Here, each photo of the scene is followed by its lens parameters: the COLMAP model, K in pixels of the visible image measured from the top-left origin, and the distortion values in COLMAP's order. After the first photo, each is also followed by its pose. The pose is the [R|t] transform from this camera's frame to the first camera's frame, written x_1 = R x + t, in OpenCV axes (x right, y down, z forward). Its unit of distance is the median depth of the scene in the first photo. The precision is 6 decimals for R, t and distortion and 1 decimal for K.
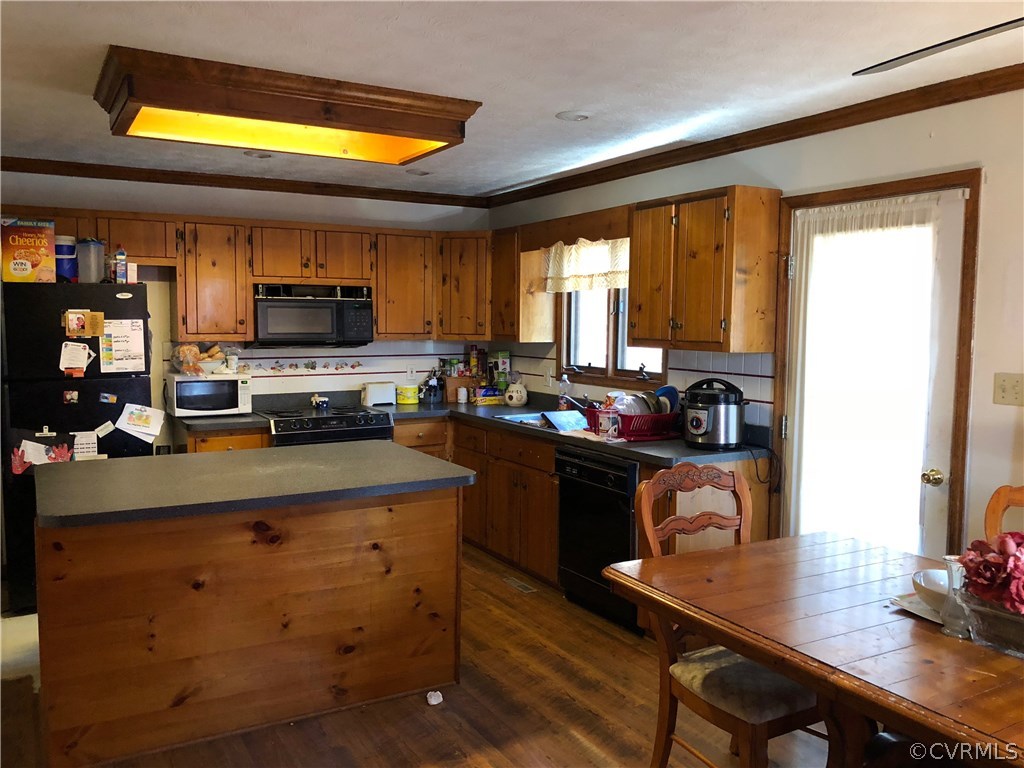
lens RADIAL K [[839.7, 0, 512.0], [0, 839.7, 384.0], [0, 0, 1]] dist [0.089009, 0.001919]
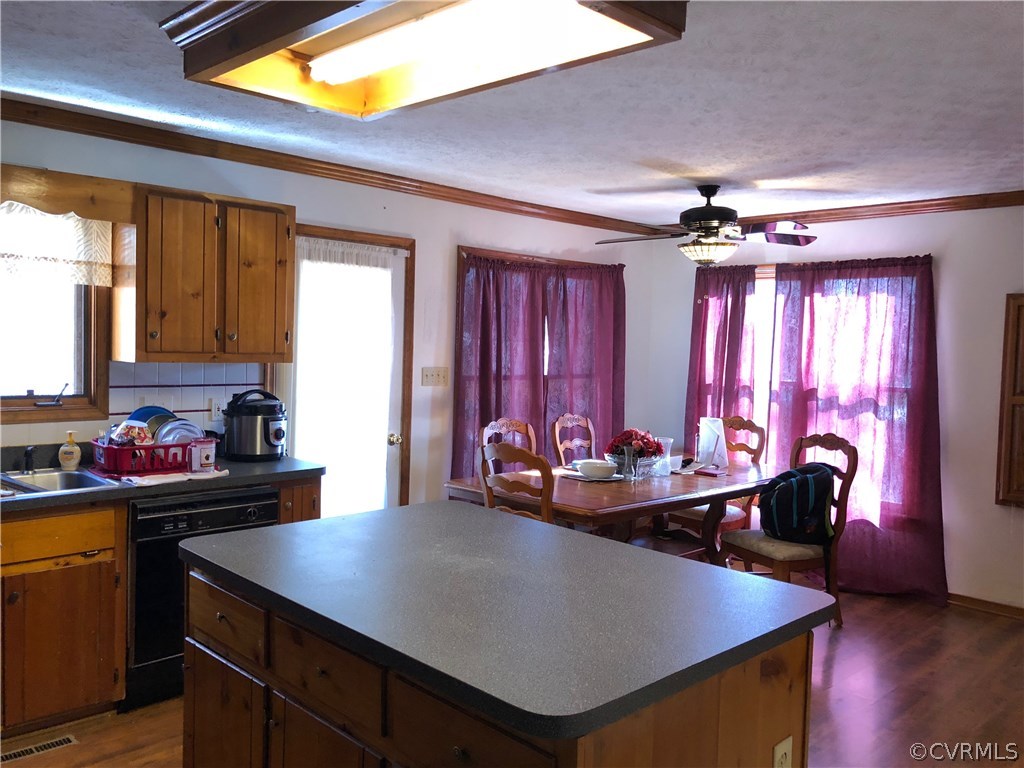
lens RADIAL K [[851.4, 0, 512.0], [0, 851.4, 384.0], [0, 0, 1]] dist [-0.000607, 0.001480]
pose [[-0.260526, -0.073643, 0.962654, -0.829026], [0.041744, 0.995295, 0.087437, -0.090834], [-0.964564, 0.062965, -0.256226, 0.988731]]
